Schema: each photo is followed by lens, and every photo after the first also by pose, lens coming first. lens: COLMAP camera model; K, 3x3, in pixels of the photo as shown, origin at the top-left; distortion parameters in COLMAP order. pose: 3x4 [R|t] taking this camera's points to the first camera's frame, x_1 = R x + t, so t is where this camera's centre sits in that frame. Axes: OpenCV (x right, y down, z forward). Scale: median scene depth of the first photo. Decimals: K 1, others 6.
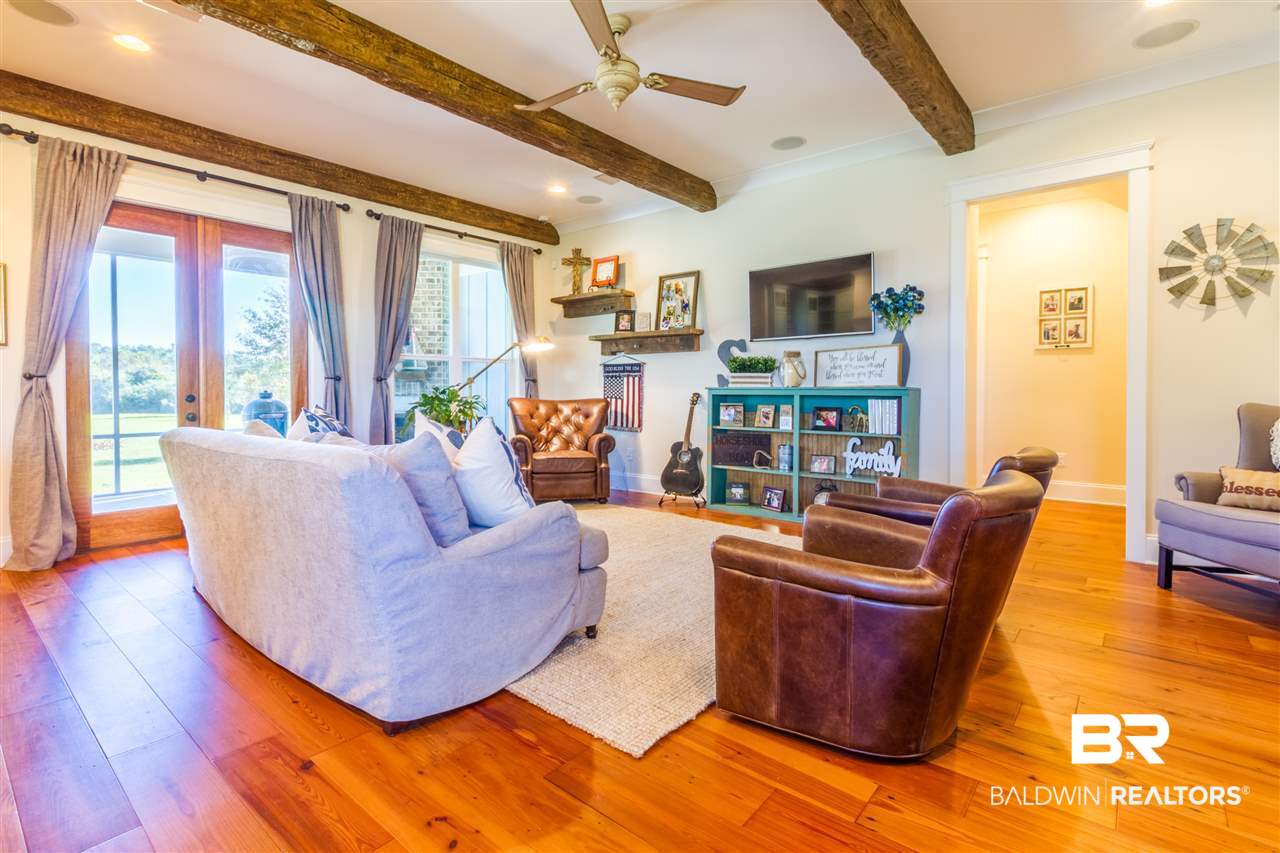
lens RADIAL K [[602.6, 0, 642.3], [0, 602.6, 402.1], [0, 0, 1]] dist [0.001052, 0.000136]
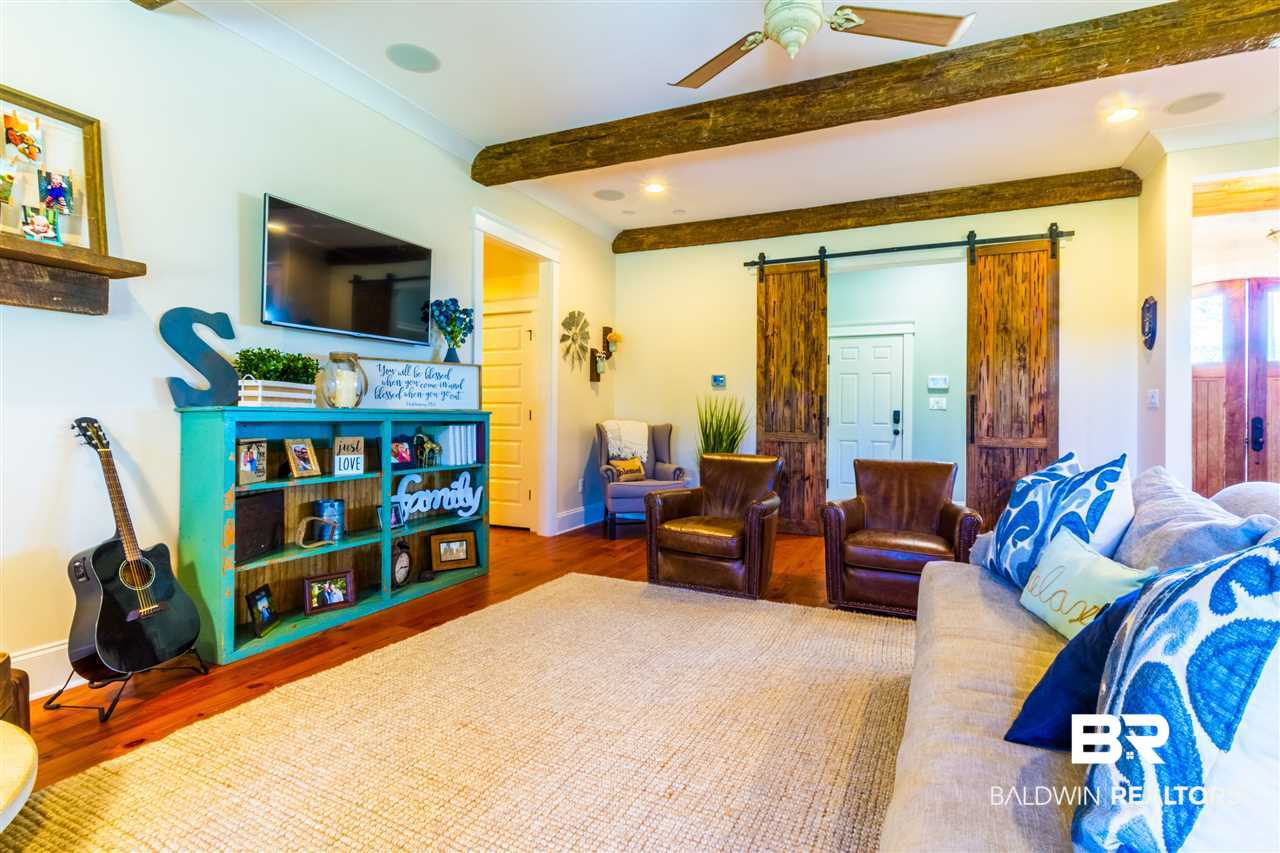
lens RADIAL K [[628.4, 0, 640.0], [0, 628.4, 426.5], [0, 0, 1]] dist [-0.000085, 0.000168]
pose [[-0.265473, -0.010272, 0.964064, -0.522631], [0.016535, 0.999748, 0.015206, -0.011409], [-0.963977, 0.019977, -0.265236, 0.938064]]
